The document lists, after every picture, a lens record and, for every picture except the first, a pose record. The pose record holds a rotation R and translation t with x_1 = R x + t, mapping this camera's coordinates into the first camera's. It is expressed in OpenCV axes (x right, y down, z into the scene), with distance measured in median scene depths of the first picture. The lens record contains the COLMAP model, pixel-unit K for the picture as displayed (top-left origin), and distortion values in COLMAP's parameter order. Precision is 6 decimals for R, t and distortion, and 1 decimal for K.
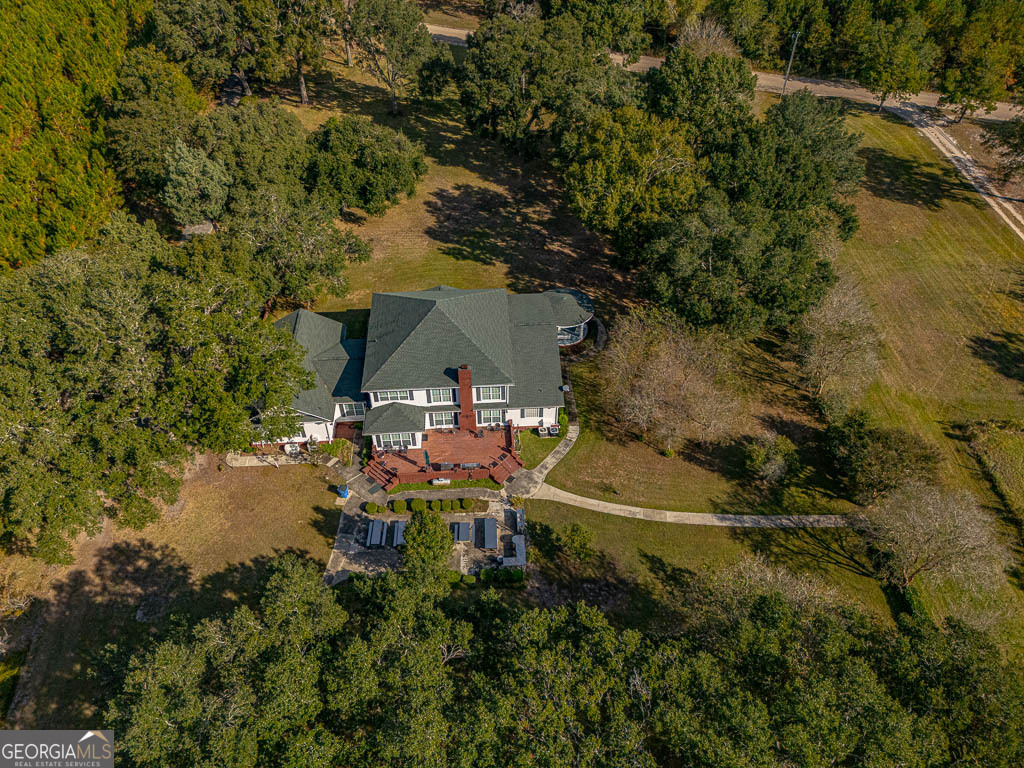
lens RADIAL K [[739.7, 0, 504.8], [0, 739.7, 382.7], [0, 0, 1]] dist [0.076822, -0.050552]
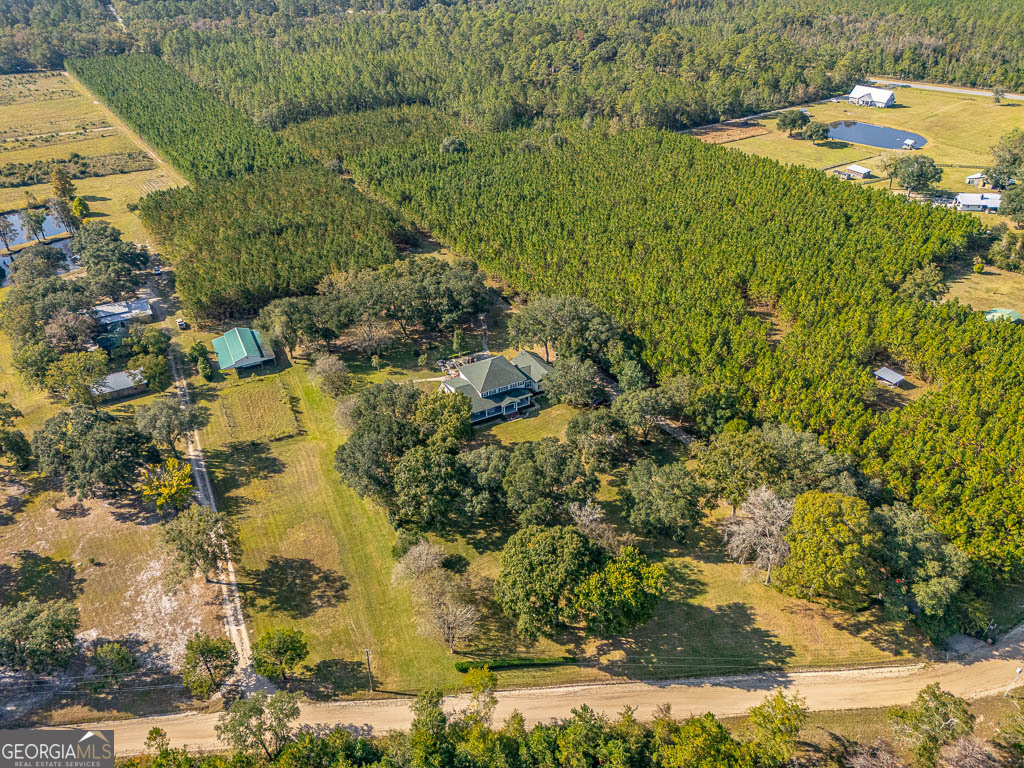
lens RADIAL K [[739.7, 0, 511.1], [0, 739.7, 380.9], [0, 0, 1]] dist [0.076822, -0.050552]
pose [[-0.905774, 0.246448, -0.344728, 0.738851], [-0.278683, 0.266404, 0.922694, -2.414145], [0.319233, 0.931822, -0.172621, 1.411337]]
